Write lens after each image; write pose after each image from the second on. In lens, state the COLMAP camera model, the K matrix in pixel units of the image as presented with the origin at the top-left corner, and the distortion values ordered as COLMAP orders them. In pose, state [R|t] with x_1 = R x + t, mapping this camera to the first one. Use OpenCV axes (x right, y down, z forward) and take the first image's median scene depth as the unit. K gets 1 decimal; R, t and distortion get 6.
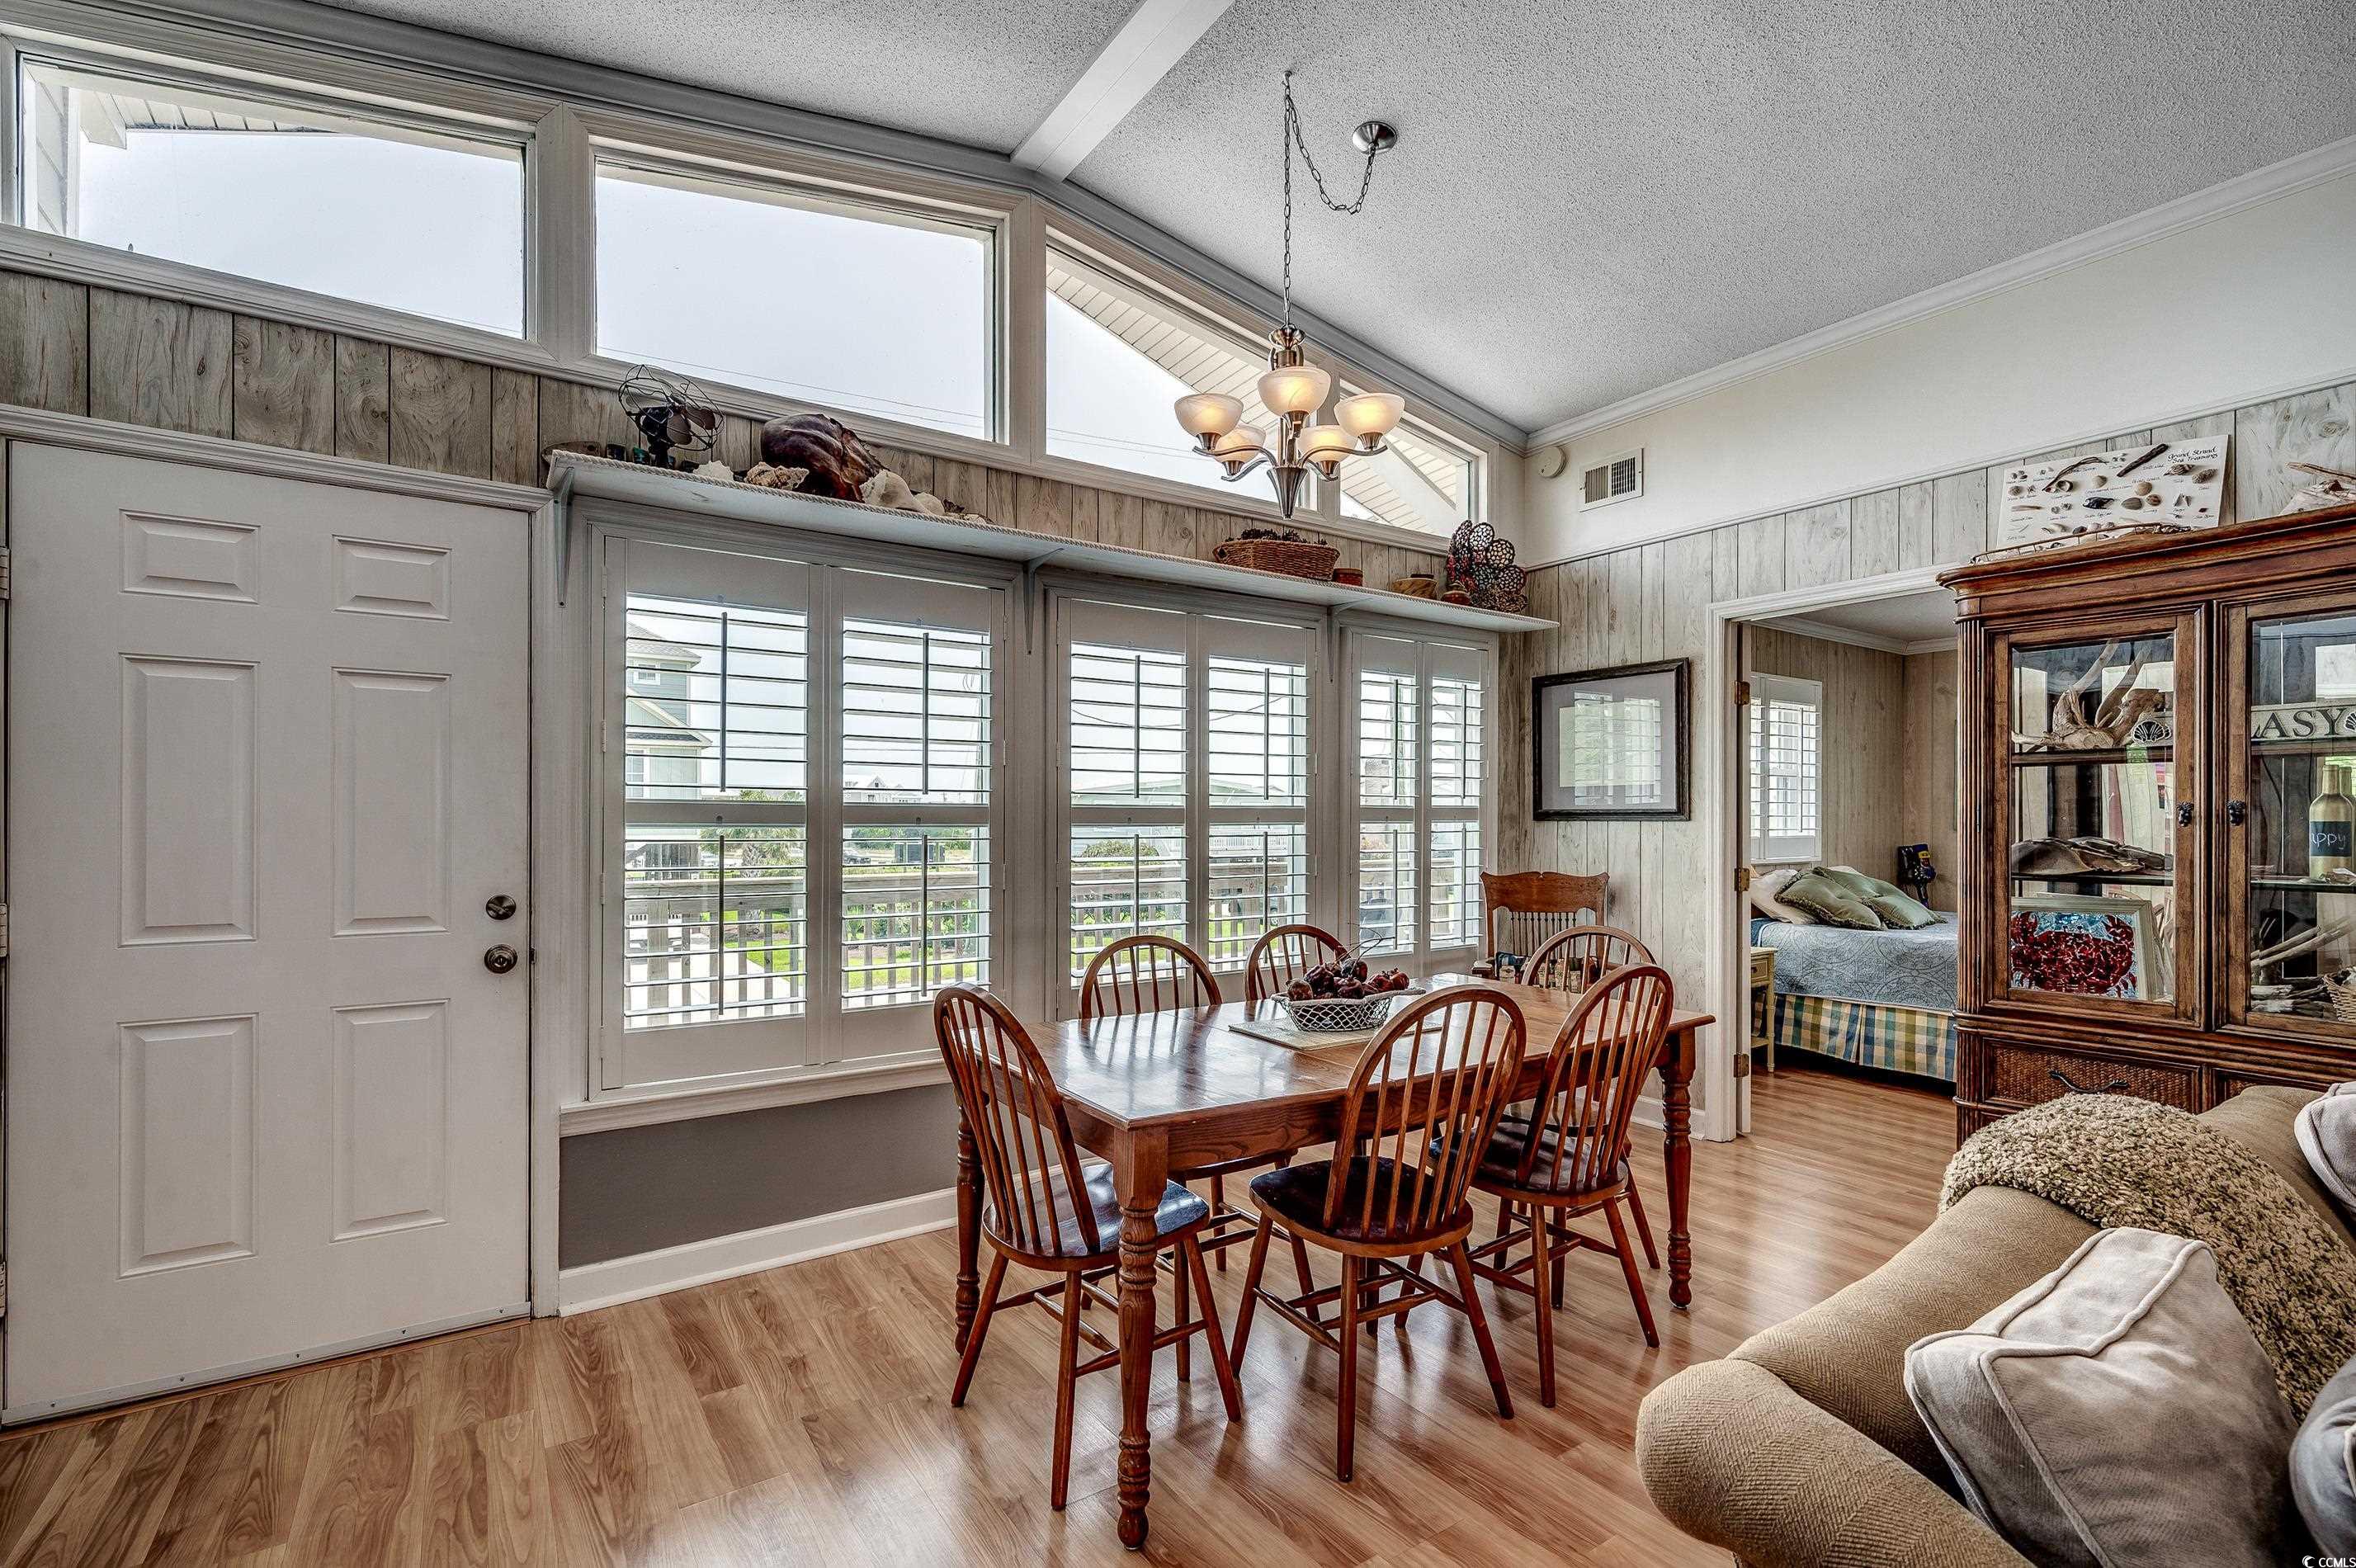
lens RADIAL K [[1056.2, 0, 1193.1], [0, 1056.2, 816.4], [0, 0, 1]] dist [0.000970, -0.000462]
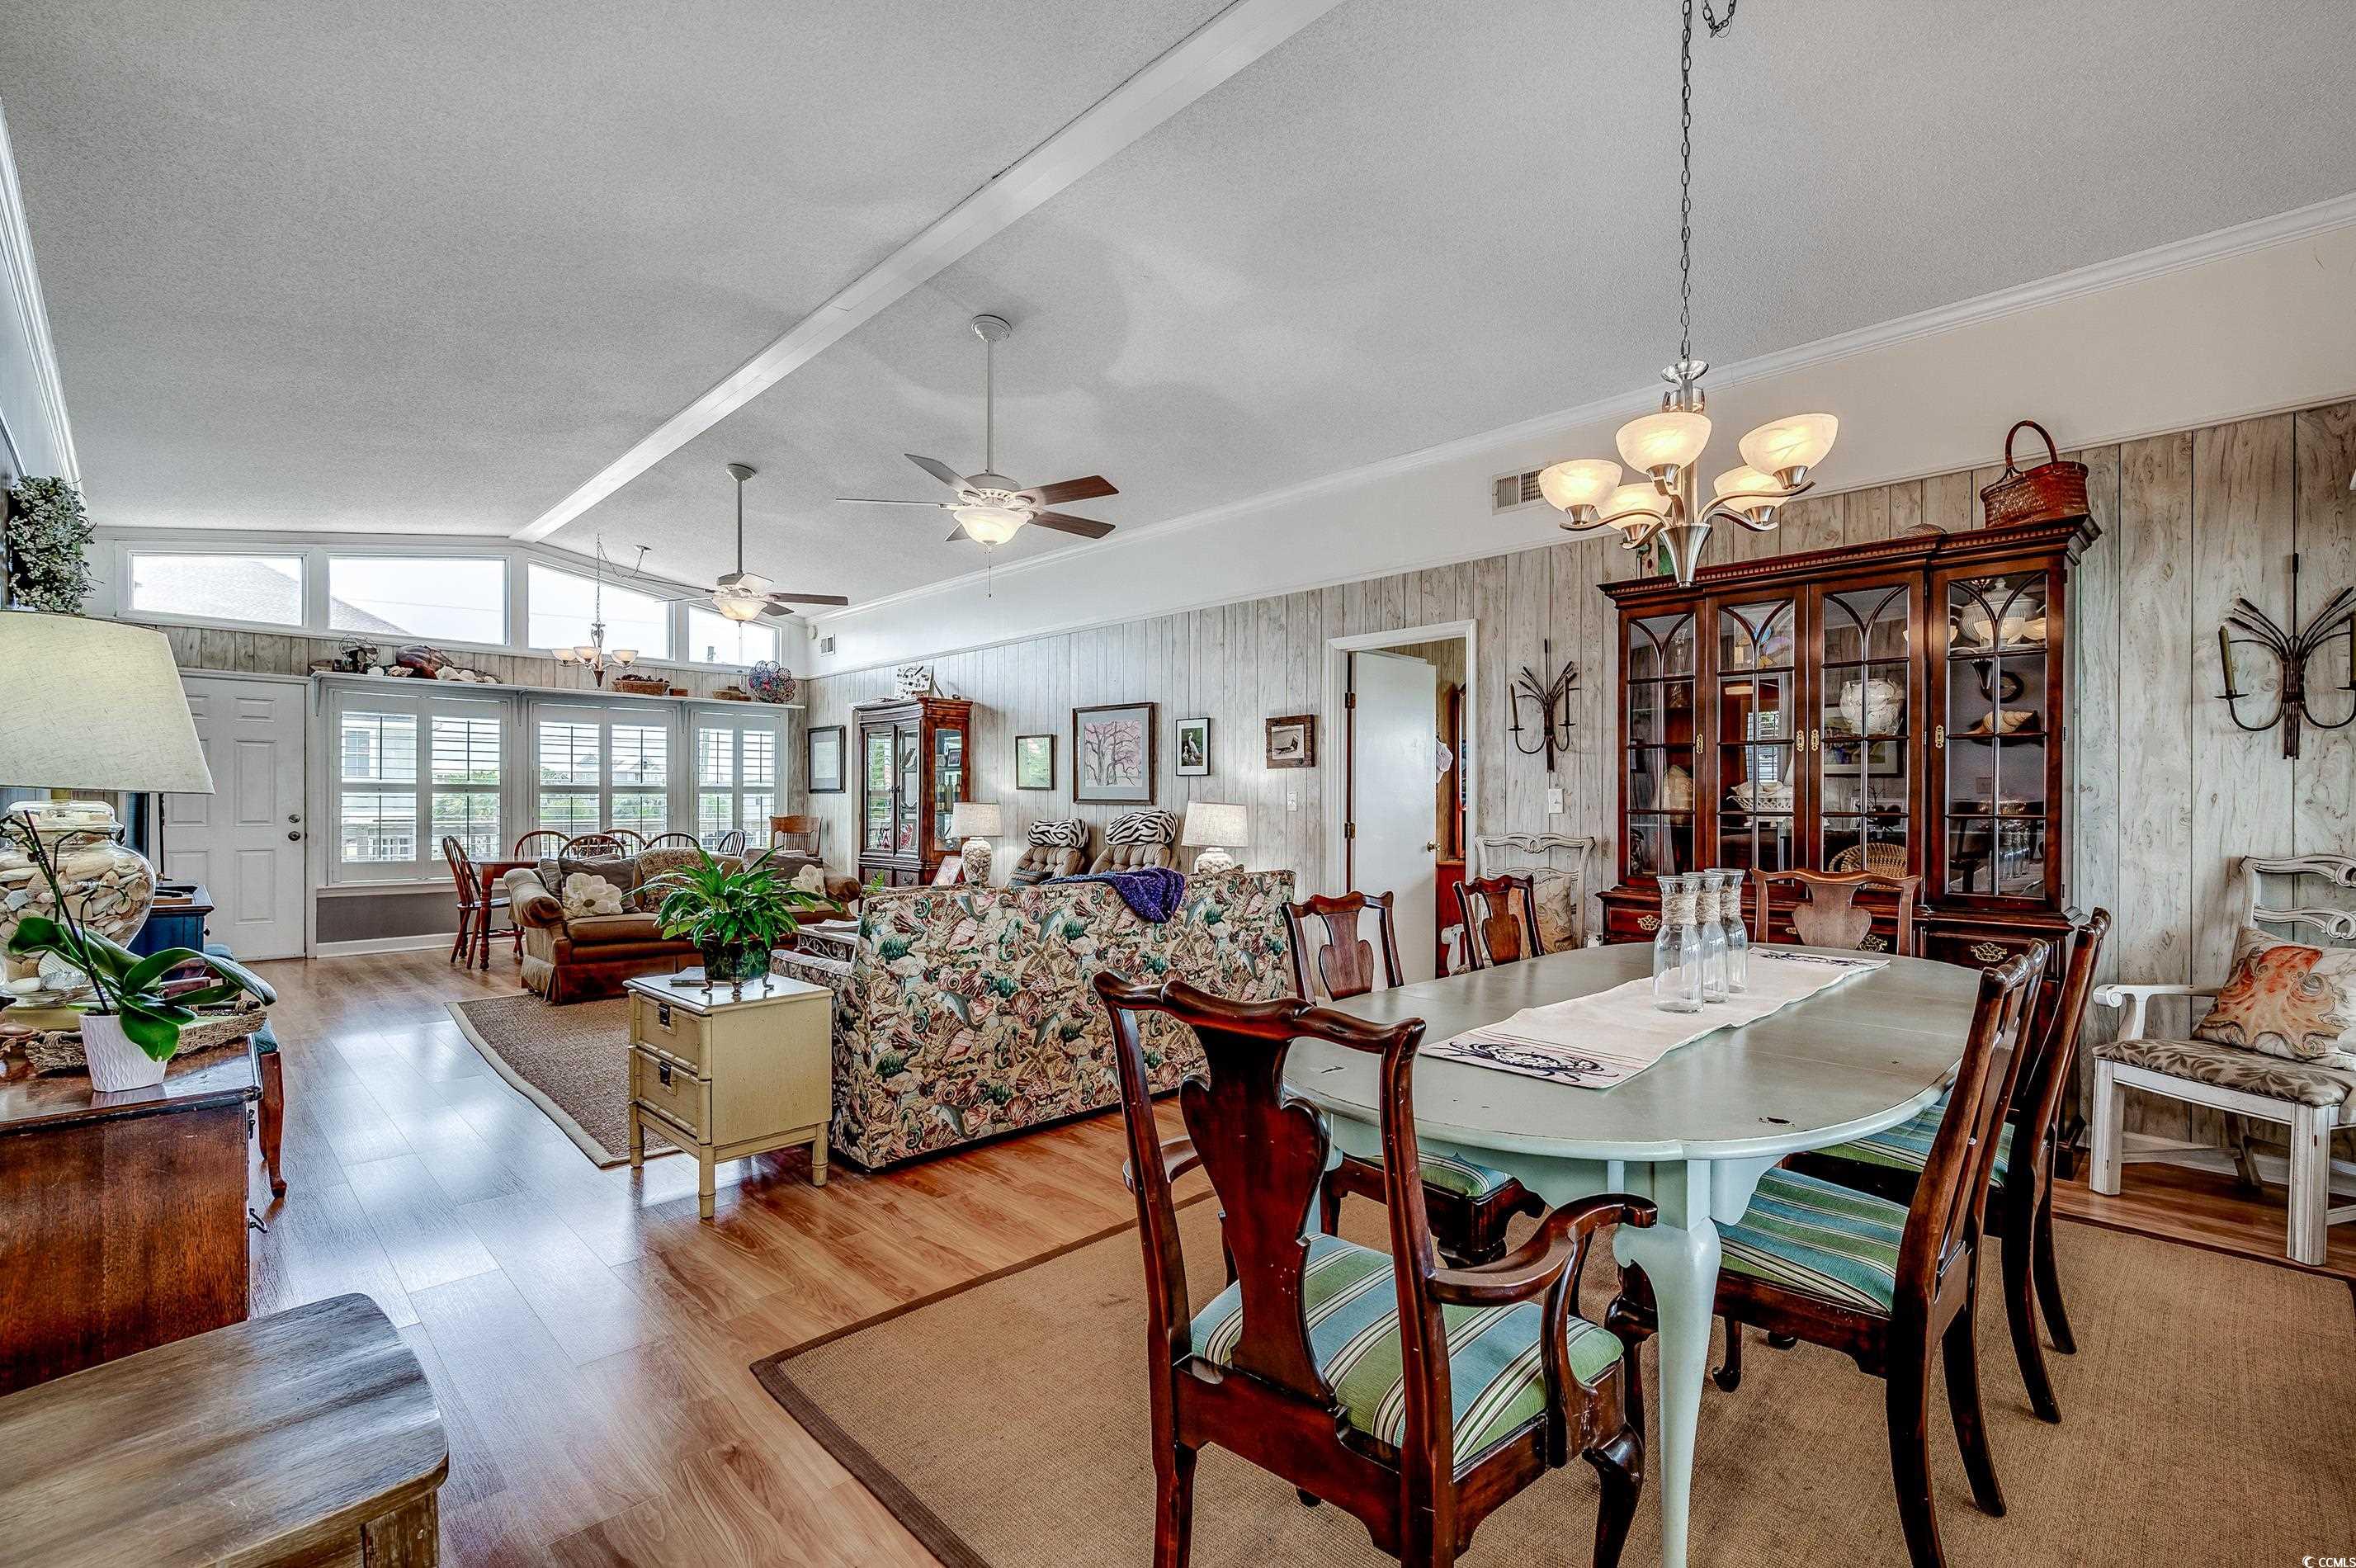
lens RADIAL K [[1056.2, 0, 1193.6], [0, 1056.2, 799.0], [0, 0, 1]] dist [0.000970, -0.000462]
pose [[0.982709, 0.002001, 0.185147, 1.269066], [-0.001774, 0.999997, -0.001390, 0.030082], [-0.185150, 0.001038, 0.982710, -2.366610]]
